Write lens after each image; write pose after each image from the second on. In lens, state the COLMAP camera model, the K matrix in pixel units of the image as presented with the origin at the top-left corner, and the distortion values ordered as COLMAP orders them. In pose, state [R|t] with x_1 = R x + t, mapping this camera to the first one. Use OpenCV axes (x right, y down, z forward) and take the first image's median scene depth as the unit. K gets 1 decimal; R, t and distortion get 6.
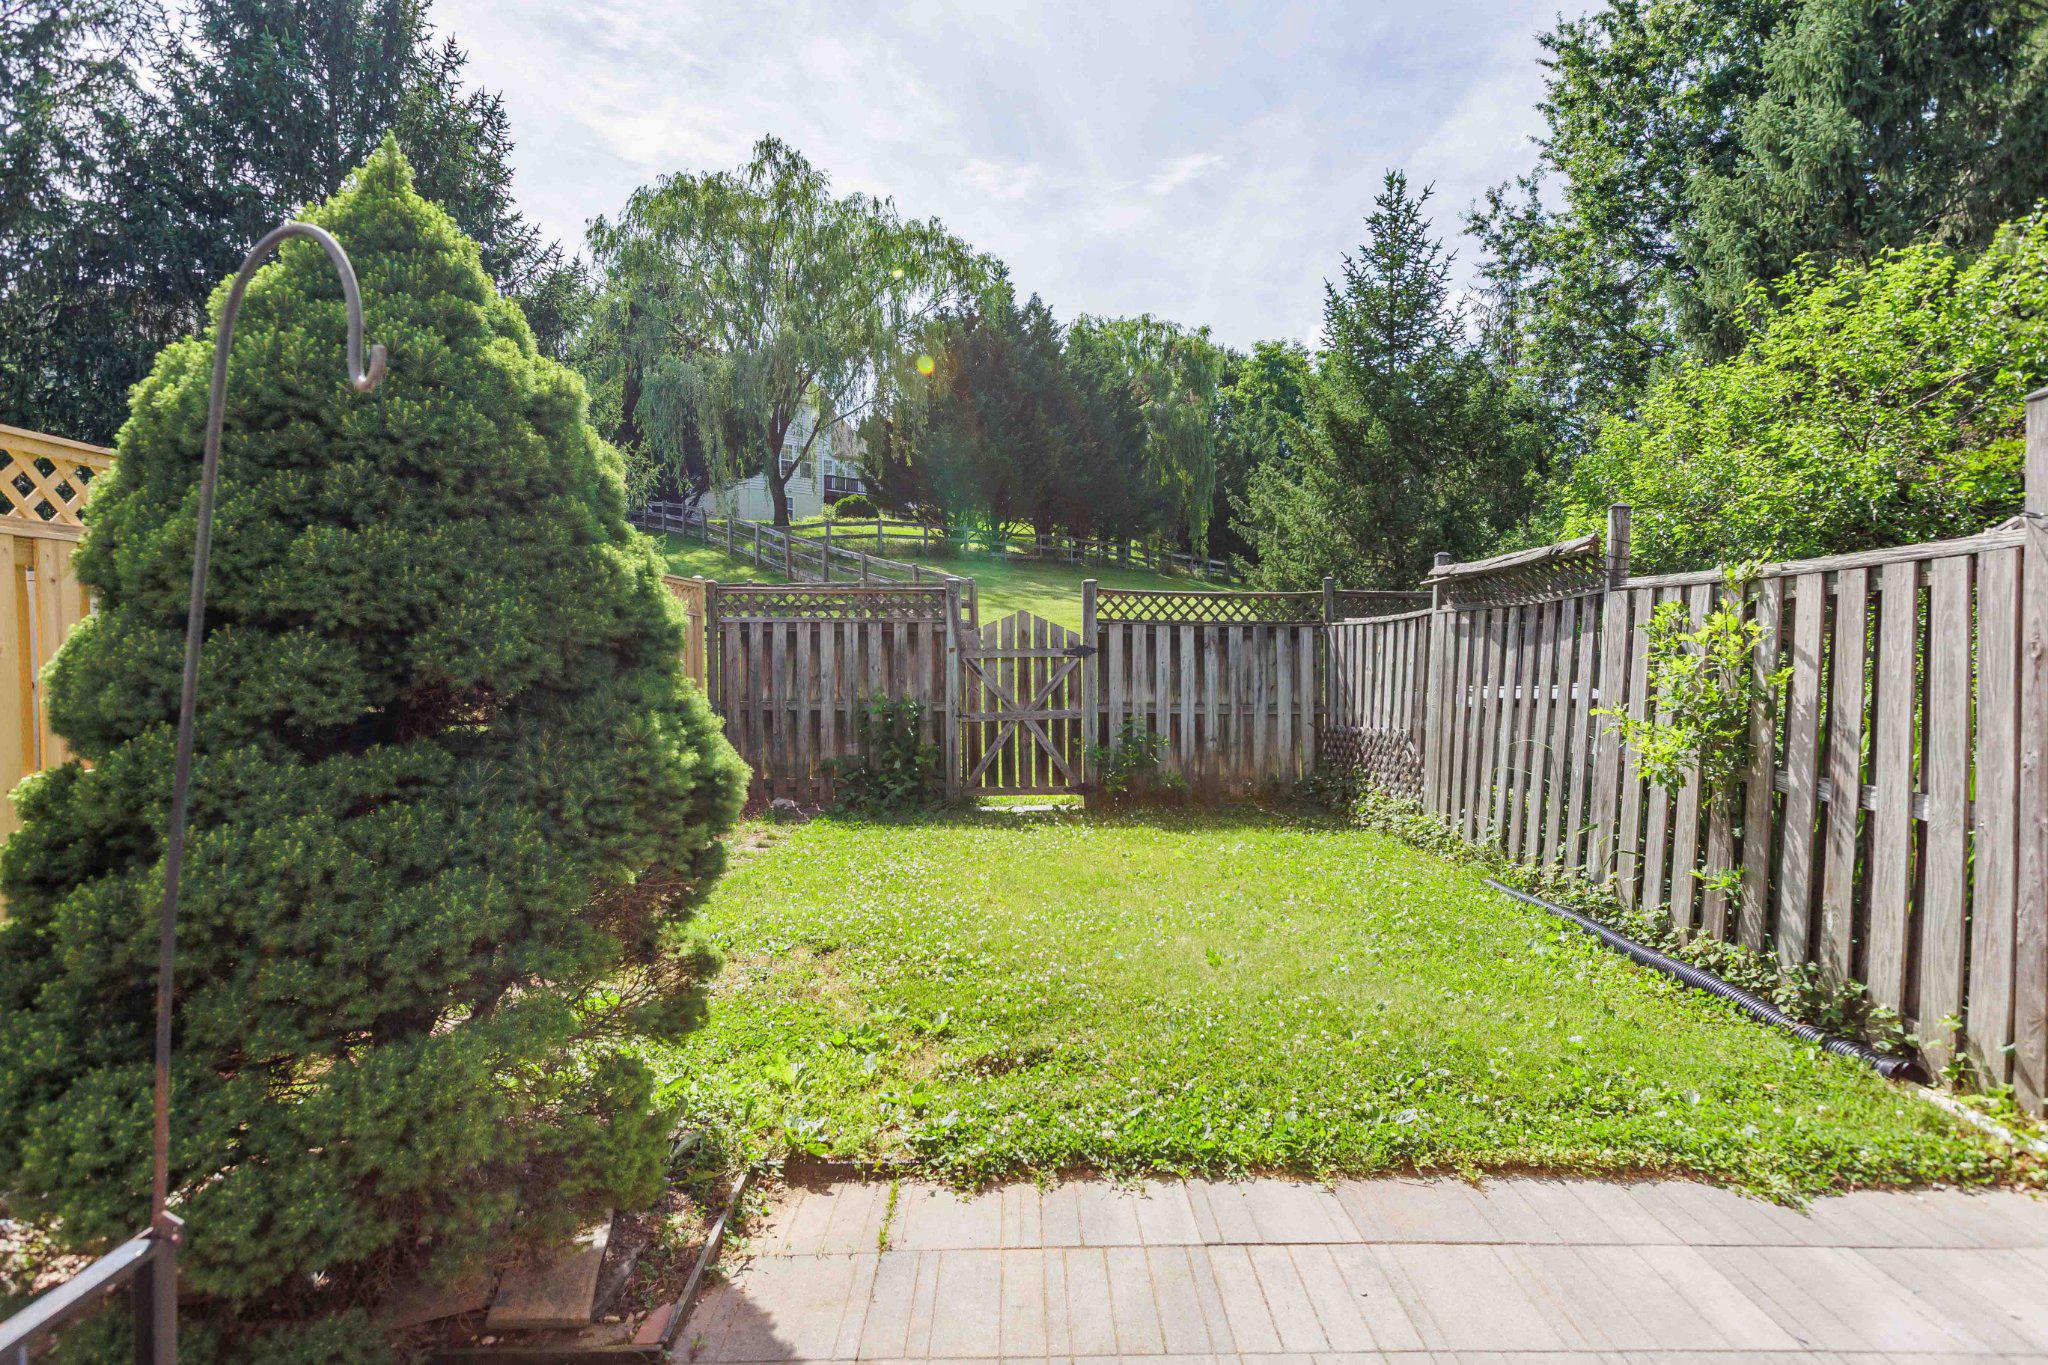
lens RADIAL K [[1065.6, 0, 1019.0], [0, 1065.6, 696.4], [0, 0, 1]] dist [0.003750, 0.000274]
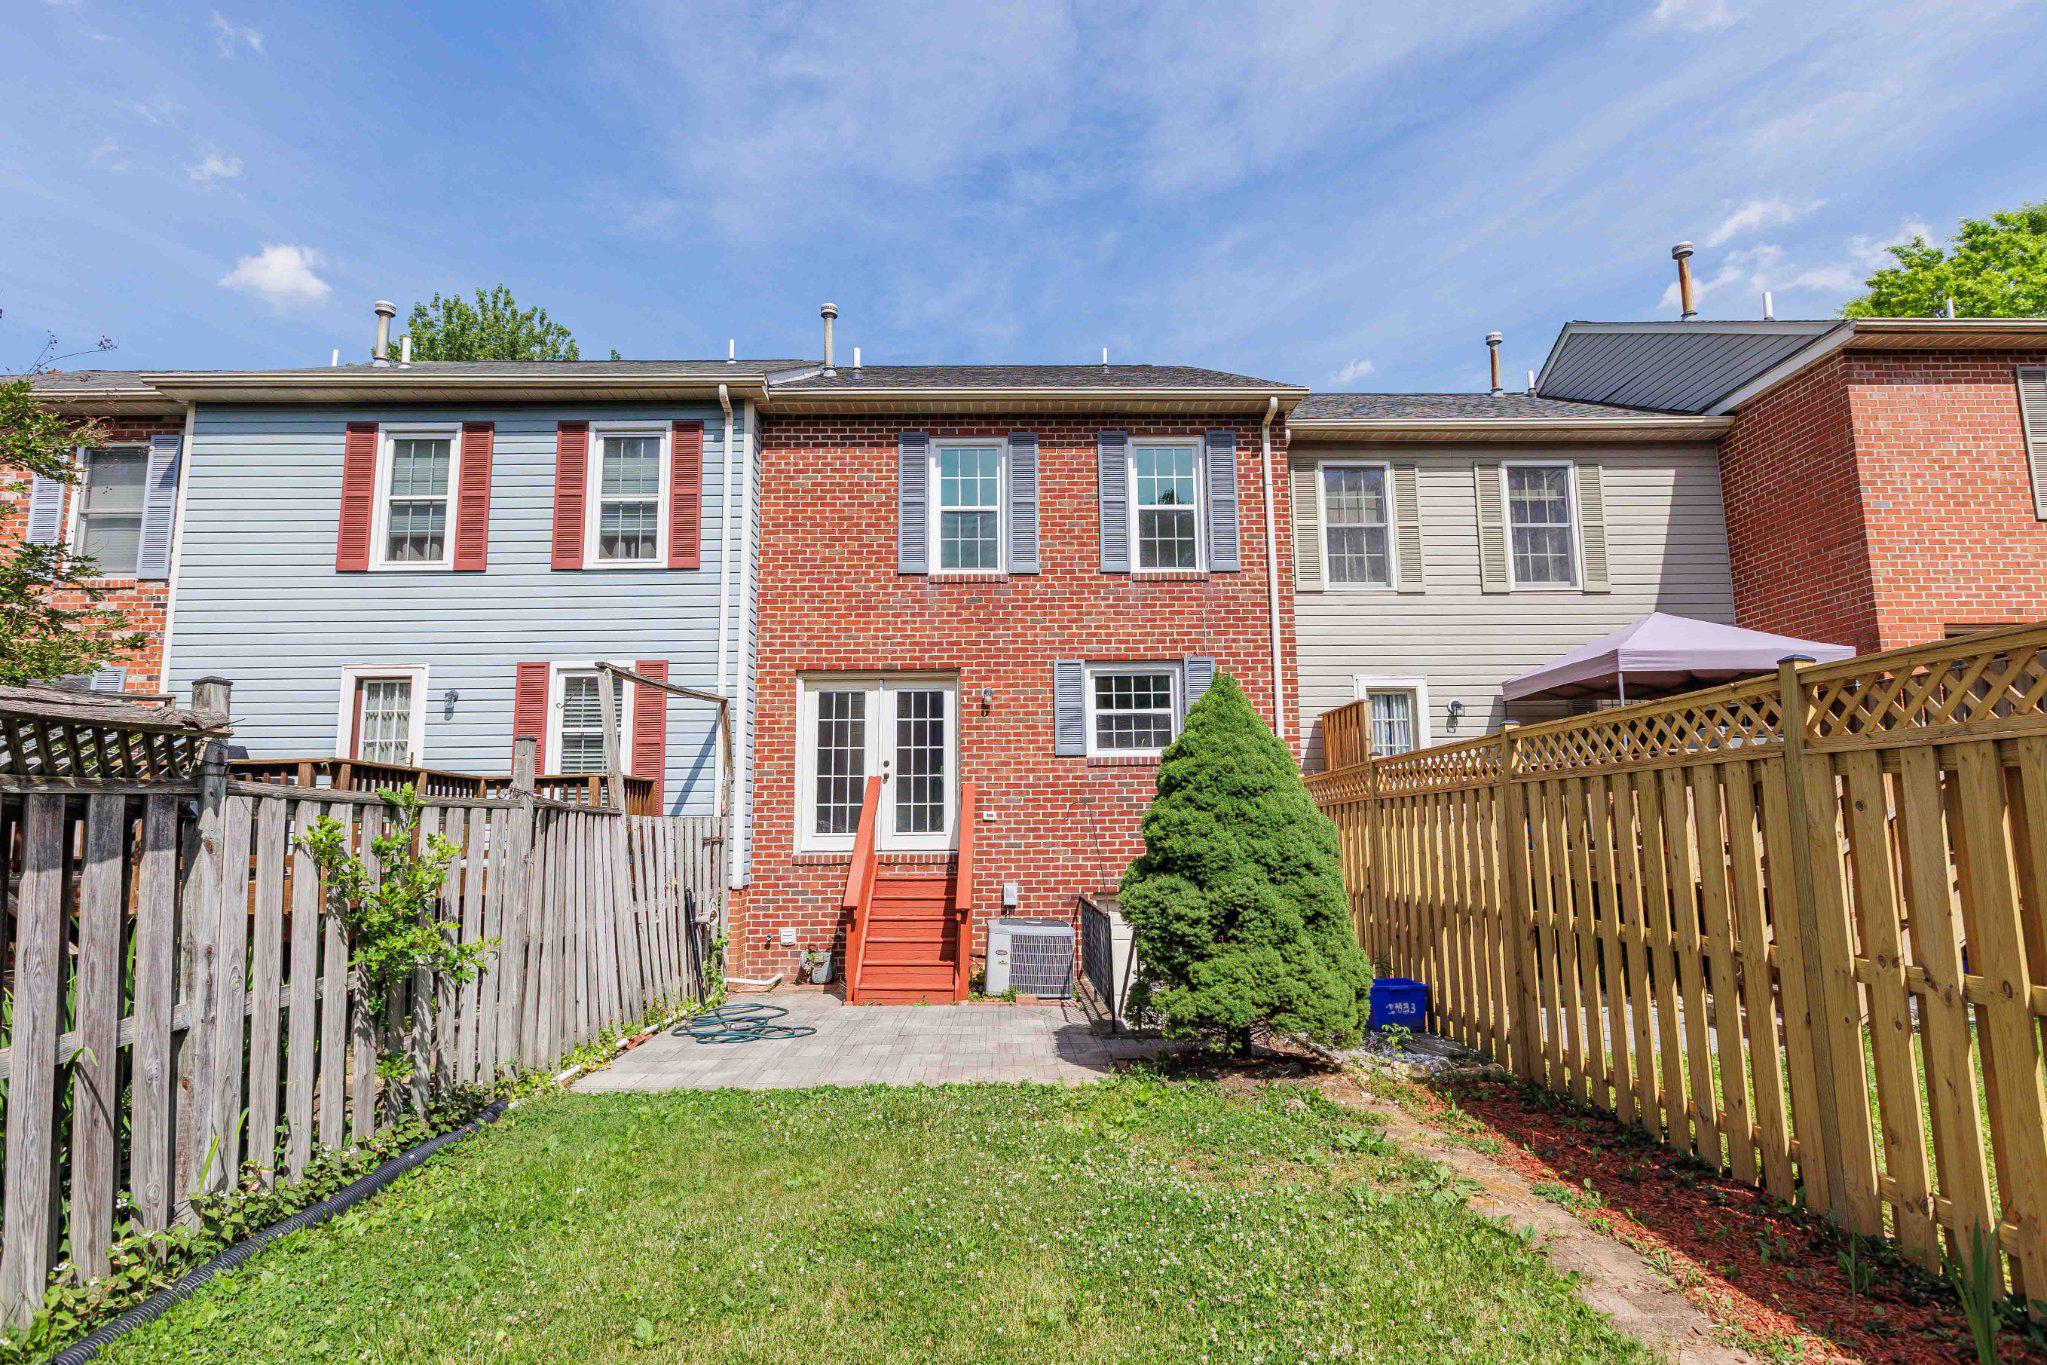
lens RADIAL K [[1065.1, 0, 1024.5], [0, 1065.1, 686.2], [0, 0, 1]] dist [0.003750, 0.000274]
pose [[-0.999803, 0.006140, -0.018860, 0.000486], [0.007557, 0.997077, -0.076027, -0.009303], [0.018338, -0.076154, -0.996927, 0.145961]]
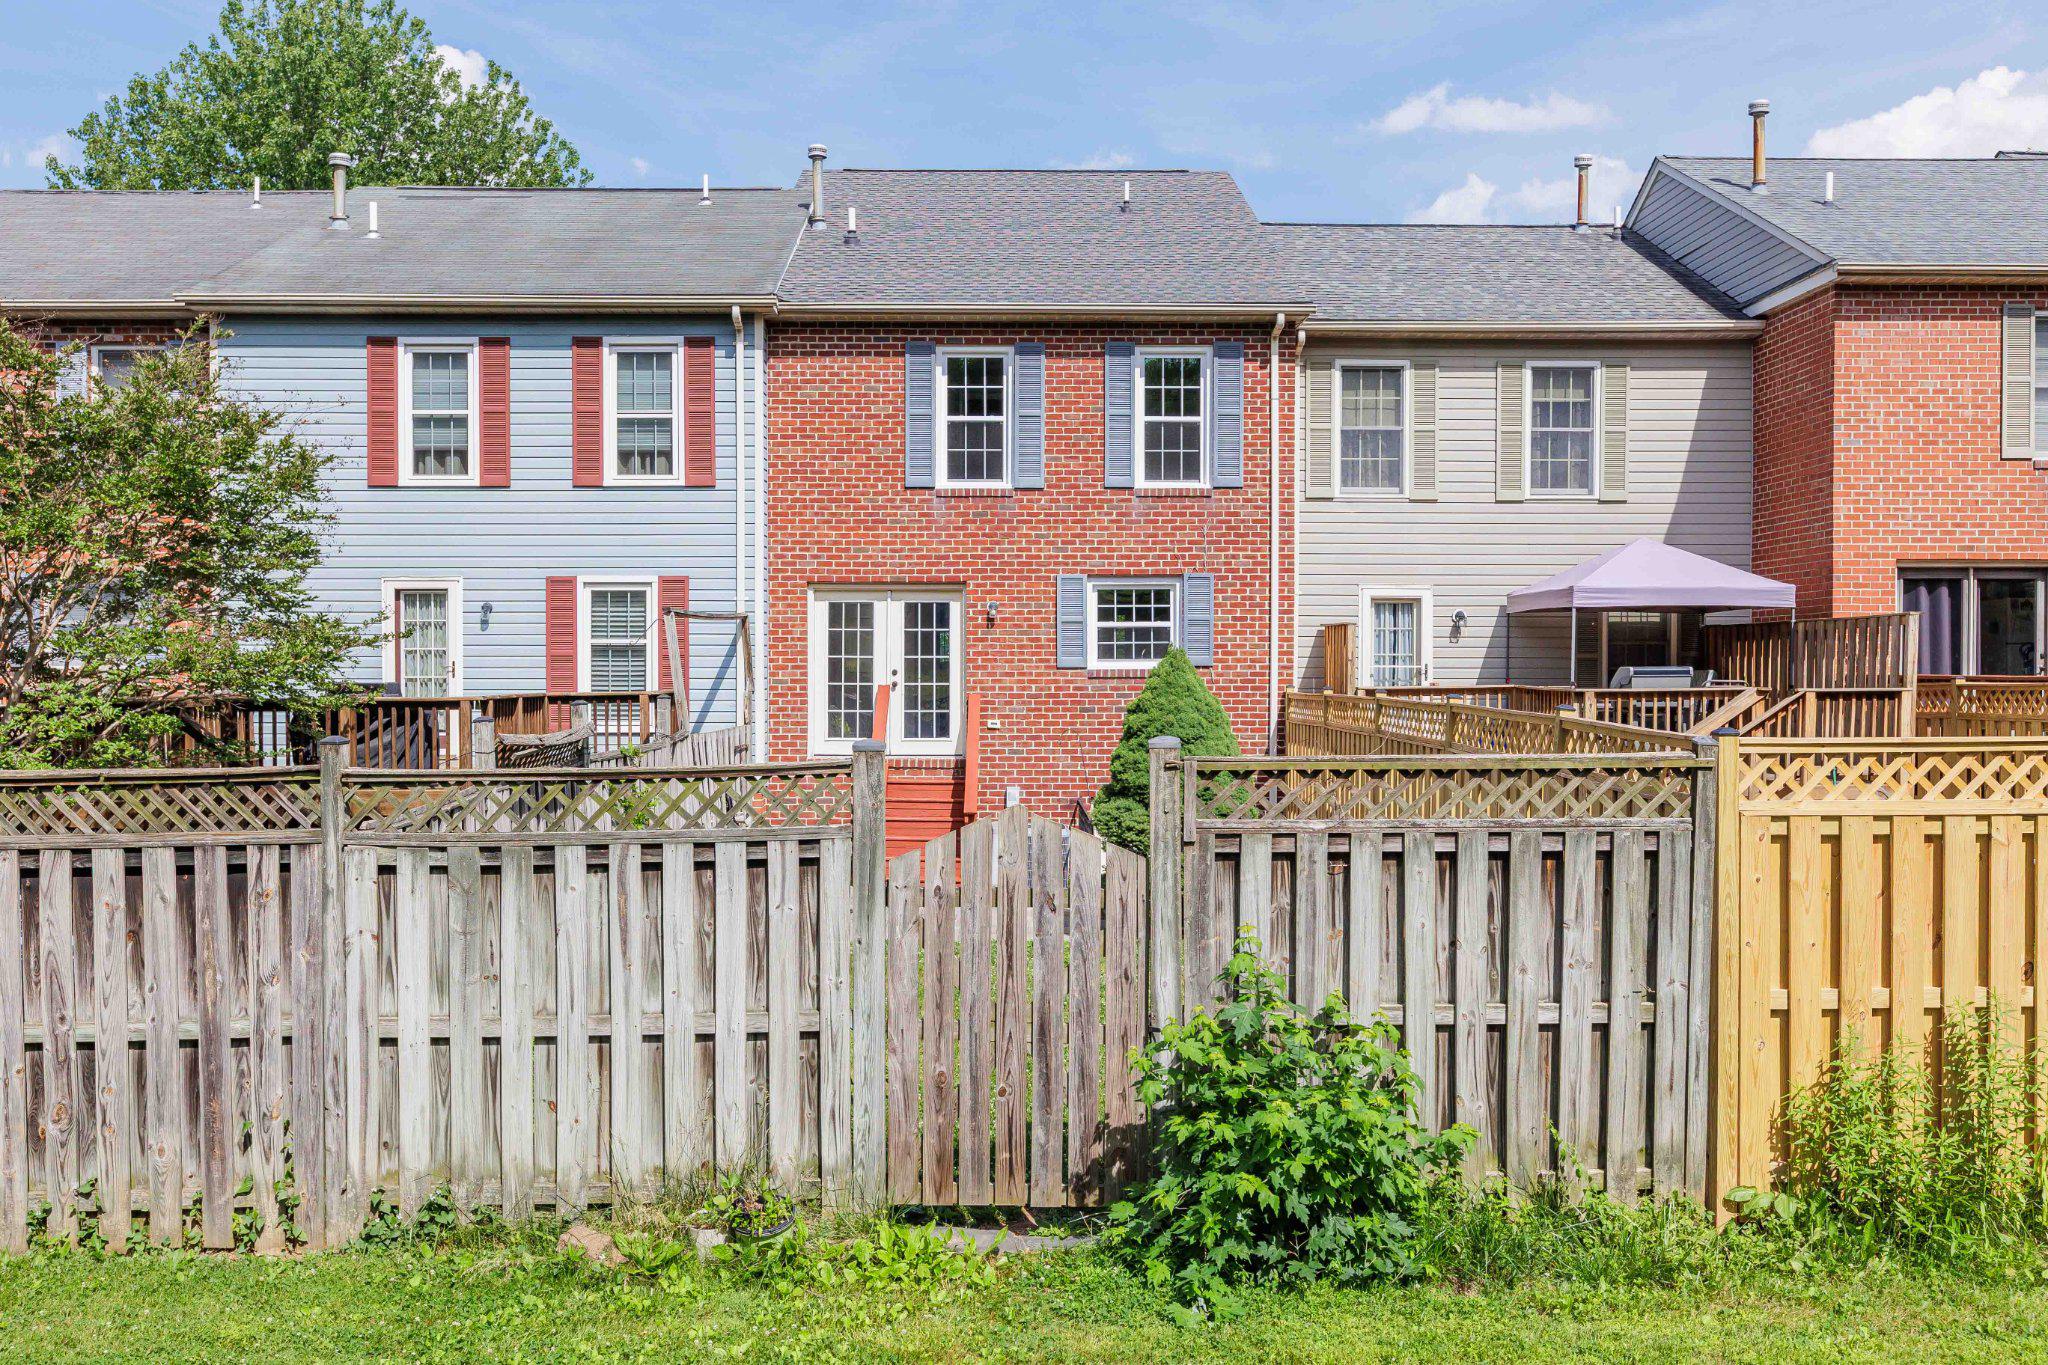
lens RADIAL K [[1764.1, 0, 1023.2], [0, 1764.1, 683.1], [0, 0, 1]] dist [0.010065, 0.004280]
pose [[-0.999953, -0.003044, -0.009203, 0.000611], [-0.003715, 0.997266, 0.073798, -0.019337], [0.008953, 0.073829, -0.997231, 0.204848]]
